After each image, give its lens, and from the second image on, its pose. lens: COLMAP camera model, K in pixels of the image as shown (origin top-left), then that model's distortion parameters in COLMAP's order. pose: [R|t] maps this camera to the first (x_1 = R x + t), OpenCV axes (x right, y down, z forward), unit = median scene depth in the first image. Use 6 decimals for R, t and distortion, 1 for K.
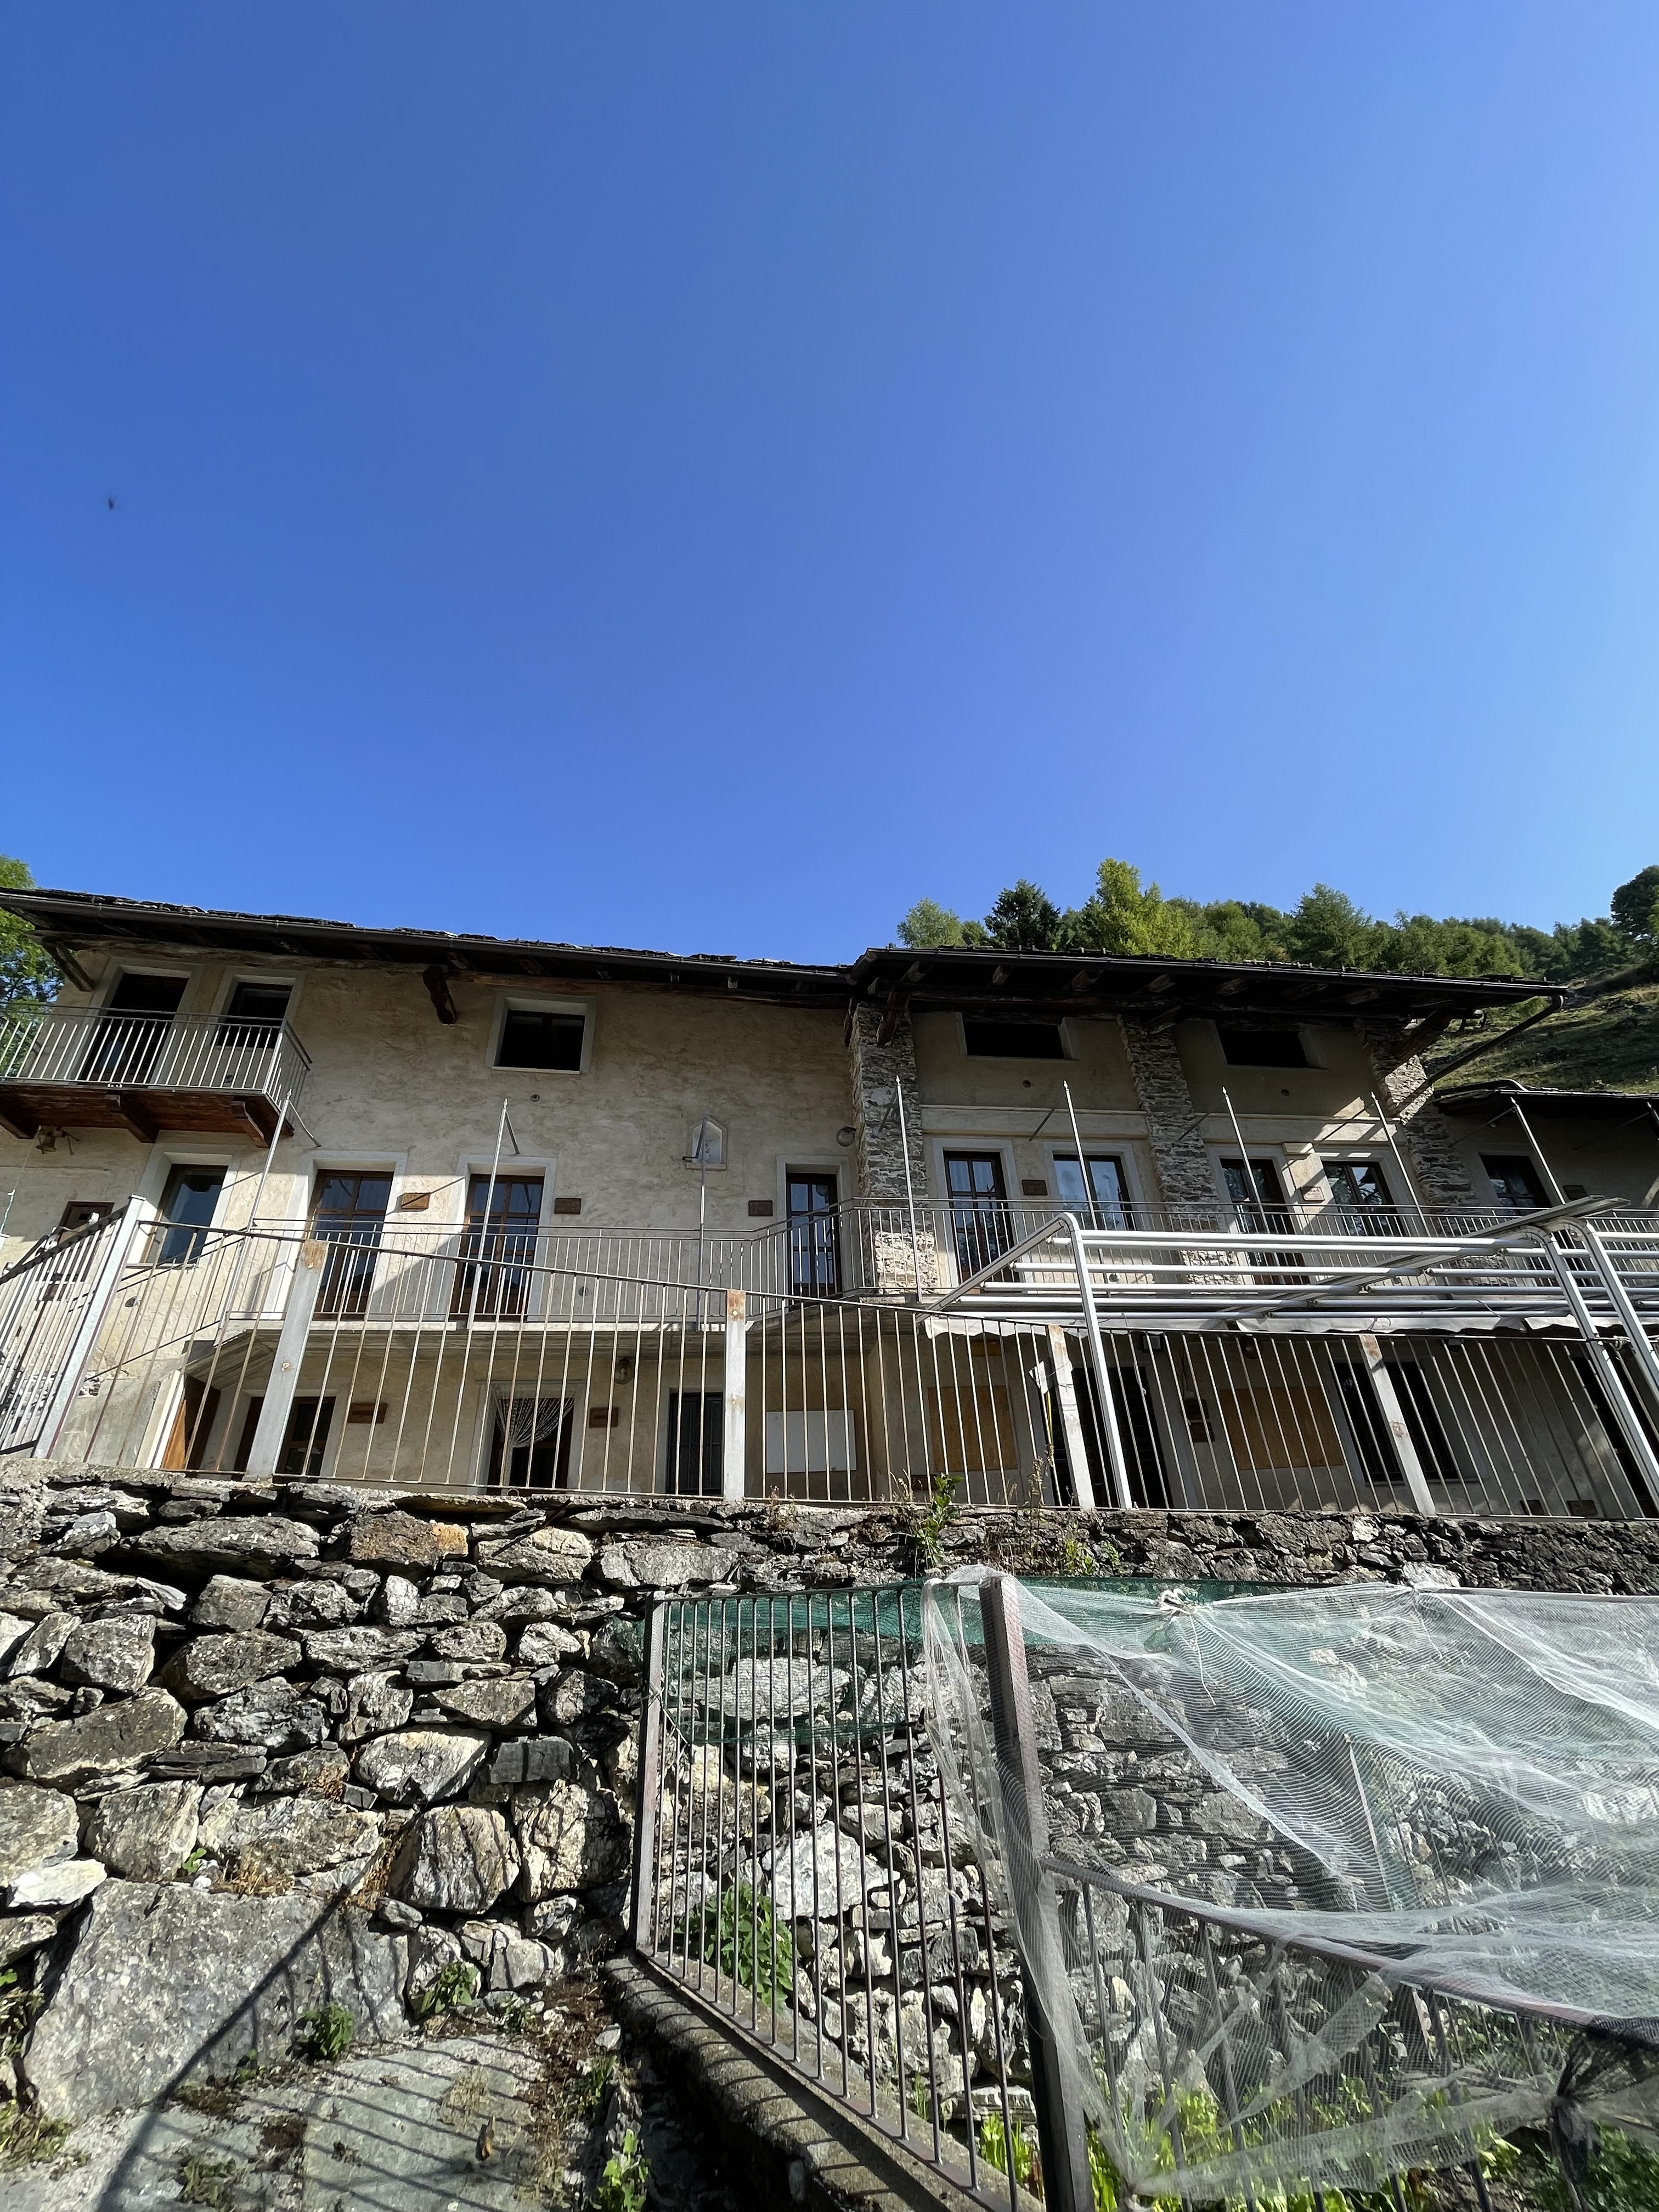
lens RADIAL K [[884.7, 0, 842.7], [0, 884.7, 1105.1], [0, 0, 1]] dist [-0.001272, 0.003445]
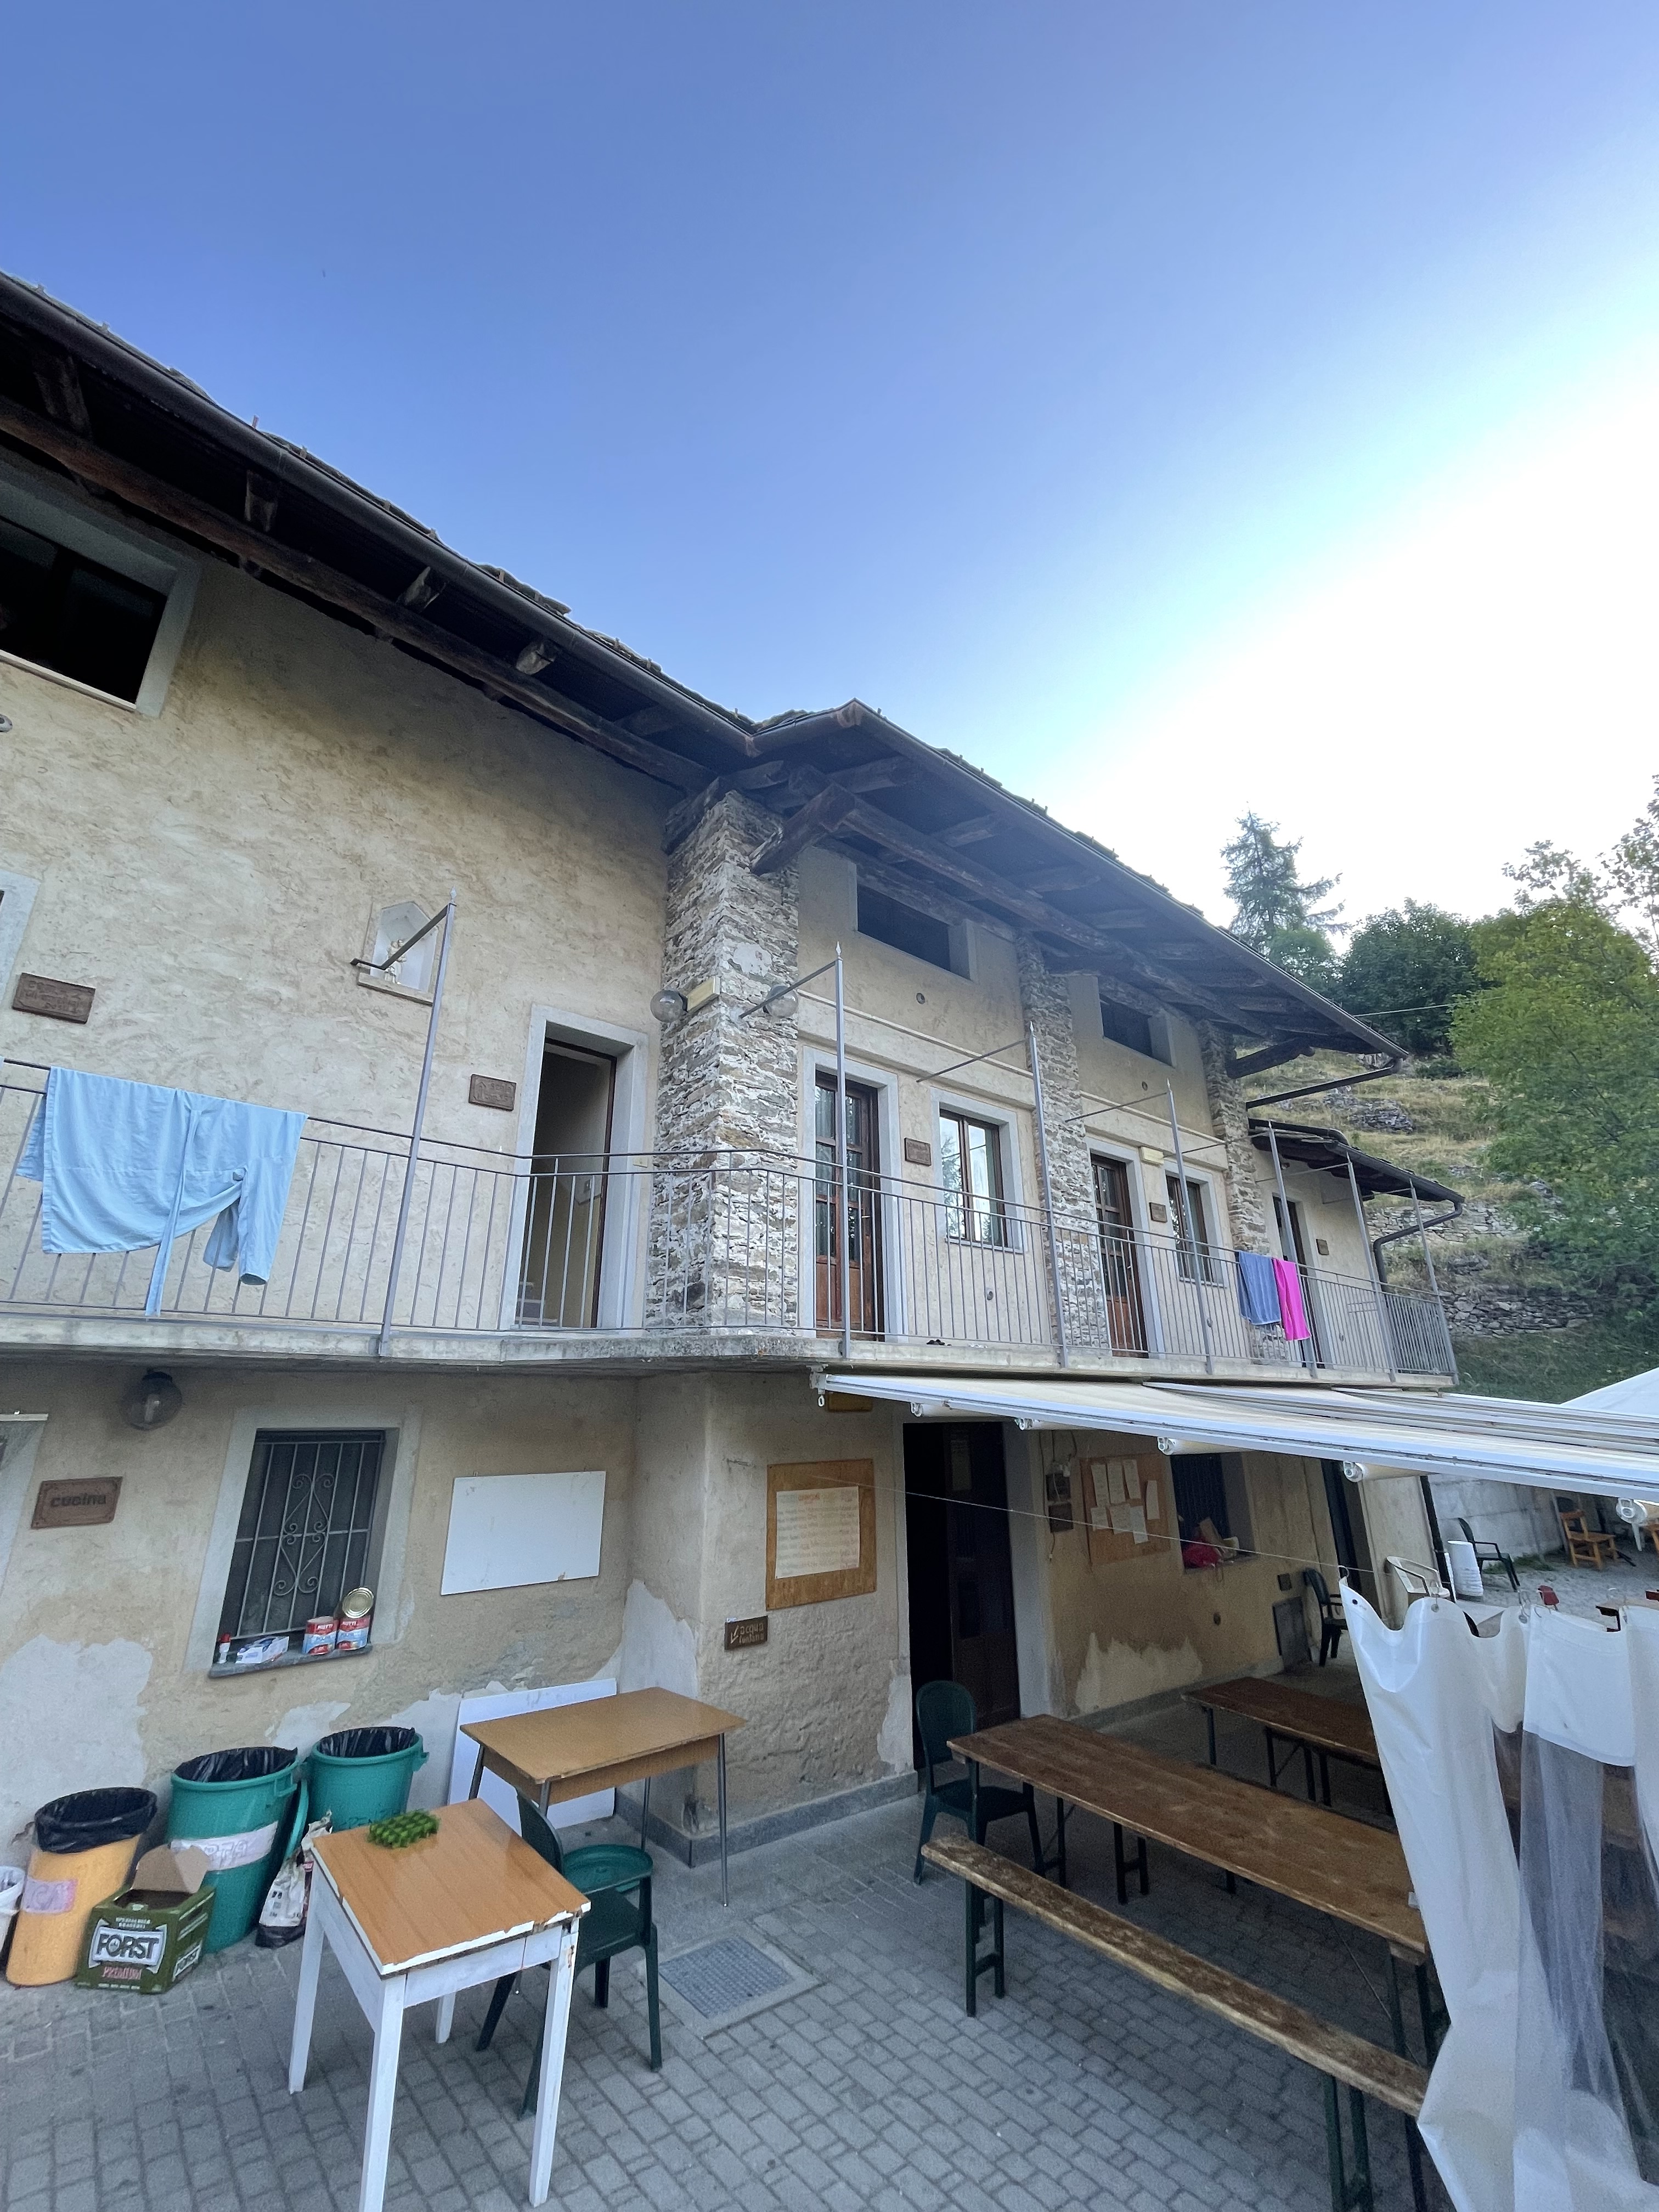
lens RADIAL K [[895.2, 0, 829.5], [0, 895.2, 1106.0], [0, 0, 1]] dist [-0.002987, -0.000198]
pose [[0.849944, 0.209217, 0.483553, -0.194035], [-0.281498, 0.956128, 0.081106, 0.022754], [-0.445370, -0.205055, 0.871549, 0.447373]]
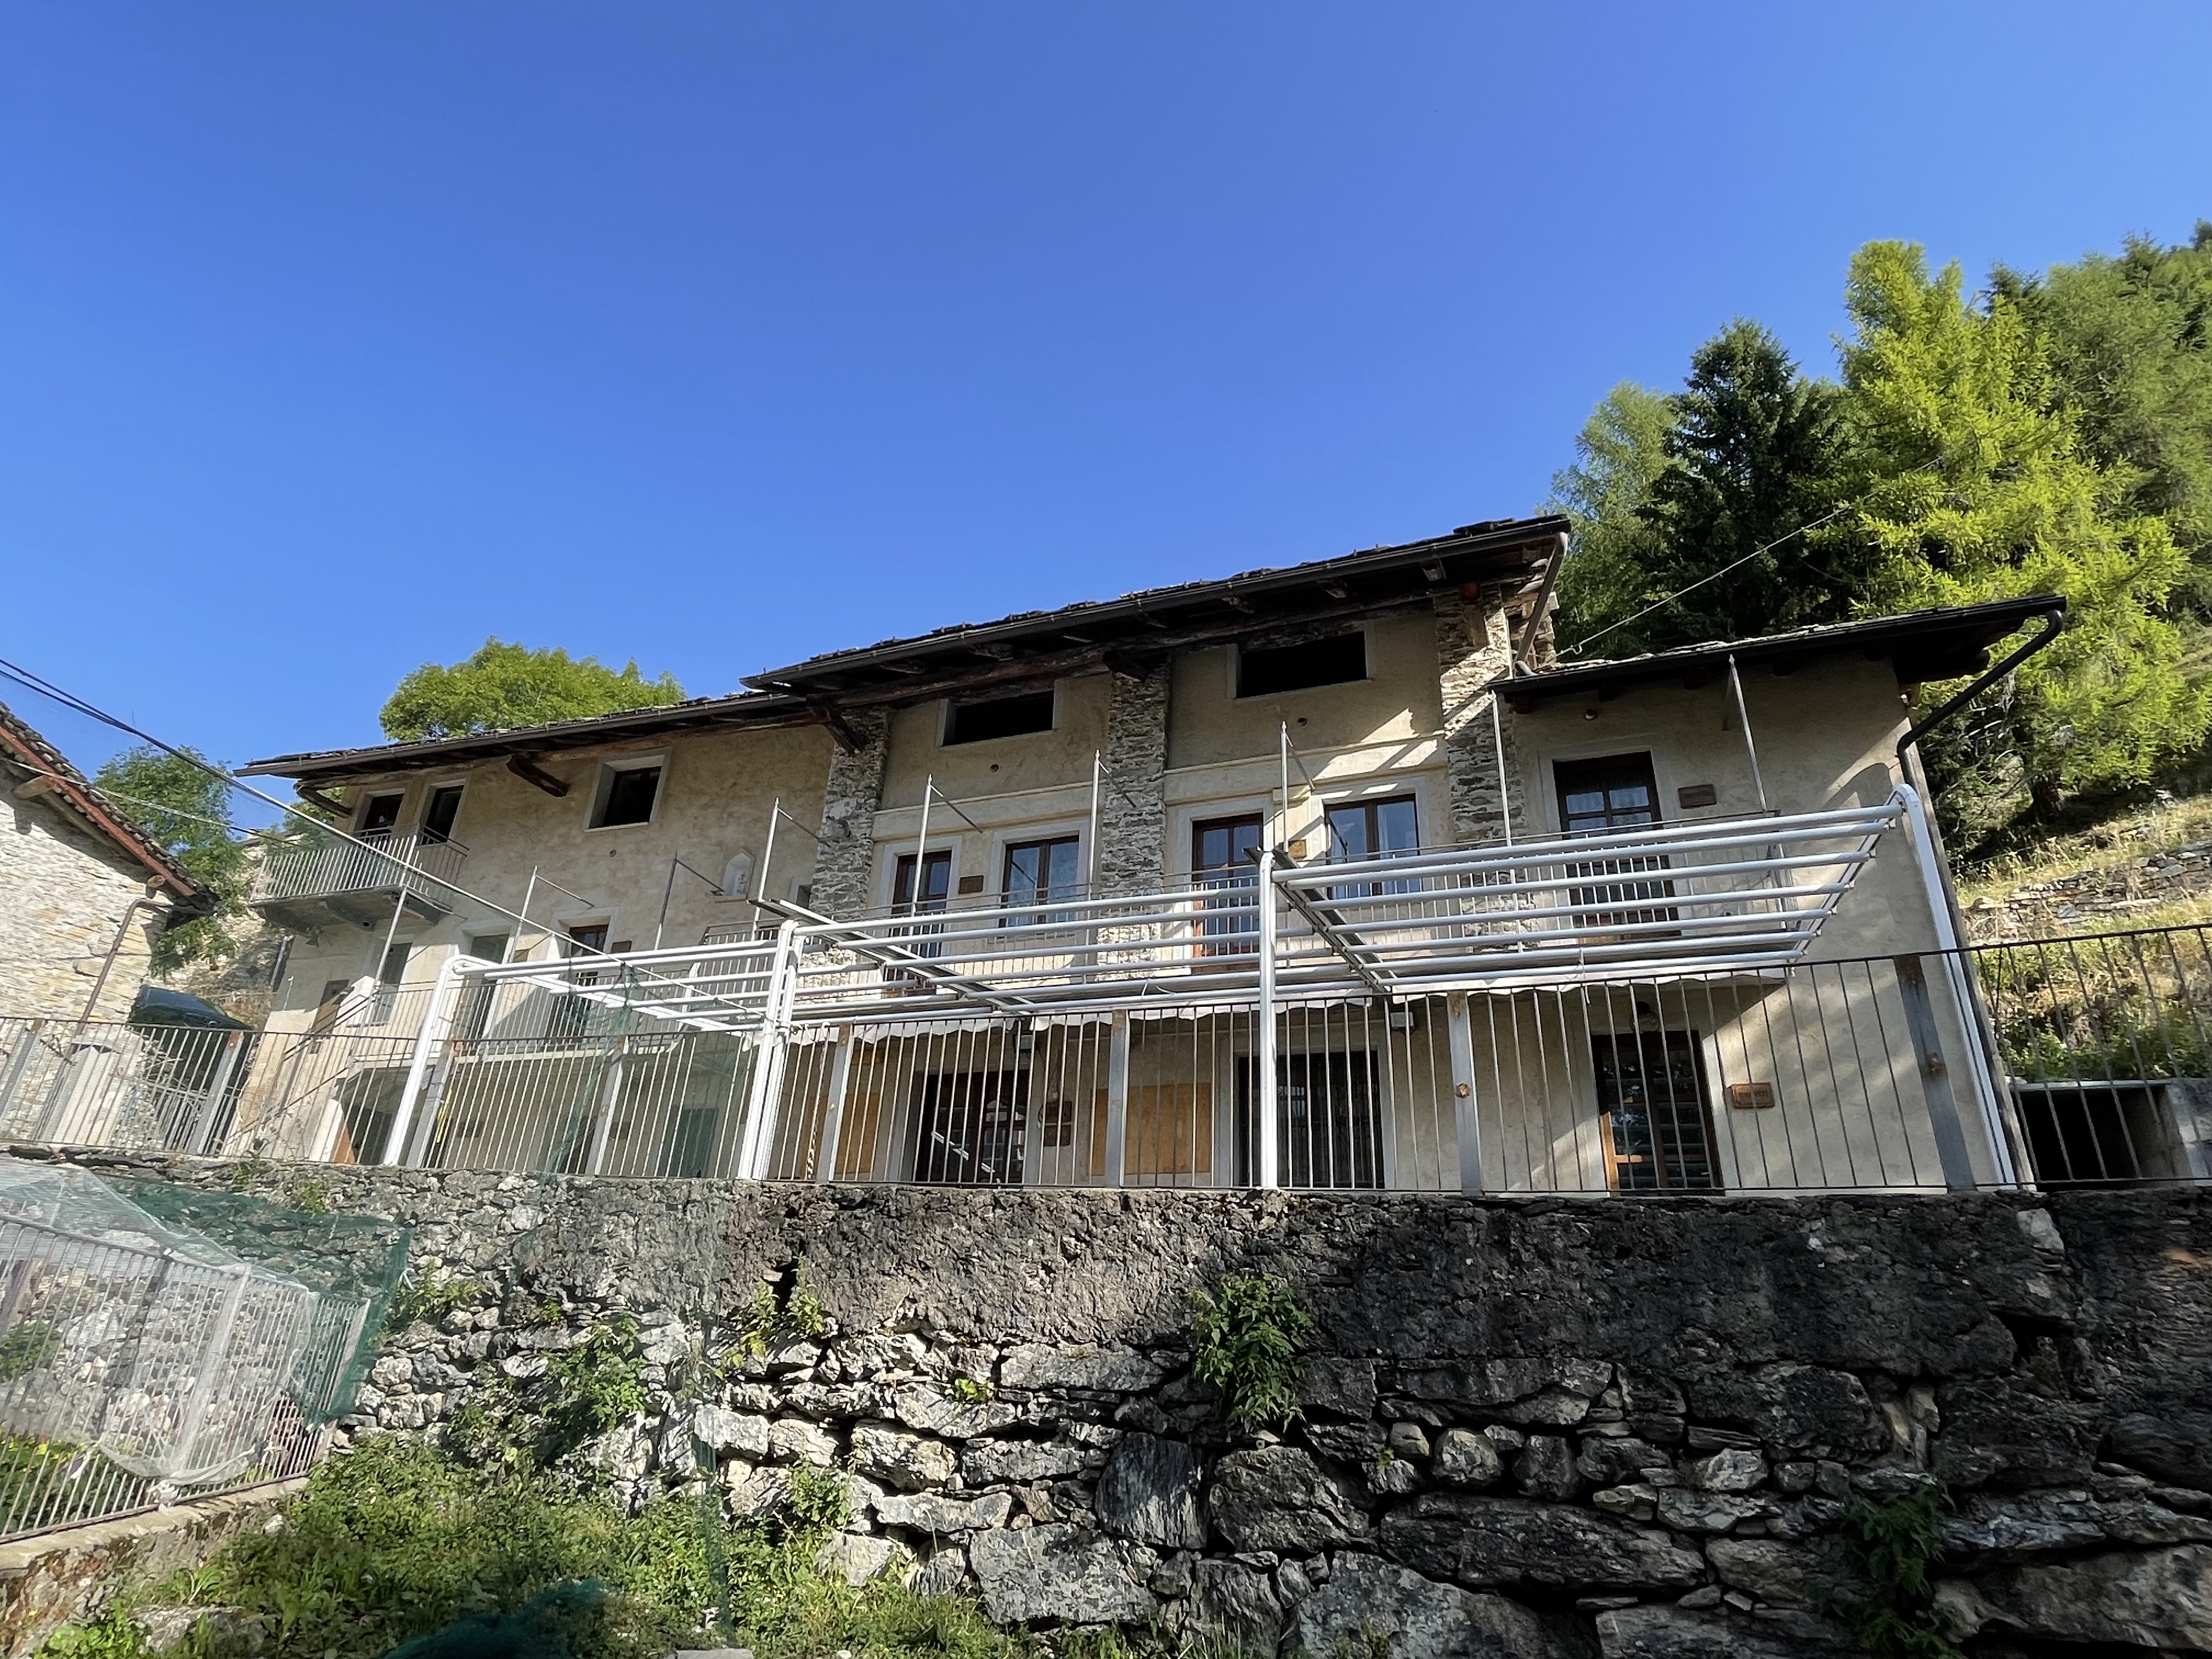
lens RADIAL K [[1200.1, 0, 1106.0], [0, 1200.1, 829.5], [0, 0, 1]] dist [0.000395, 0.000025]
pose [[0.873736, -0.133987, -0.467582, 0.979303], [0.166051, 0.985725, 0.027824, 0.025595], [0.457179, -0.101954, 0.883511, -0.047374]]
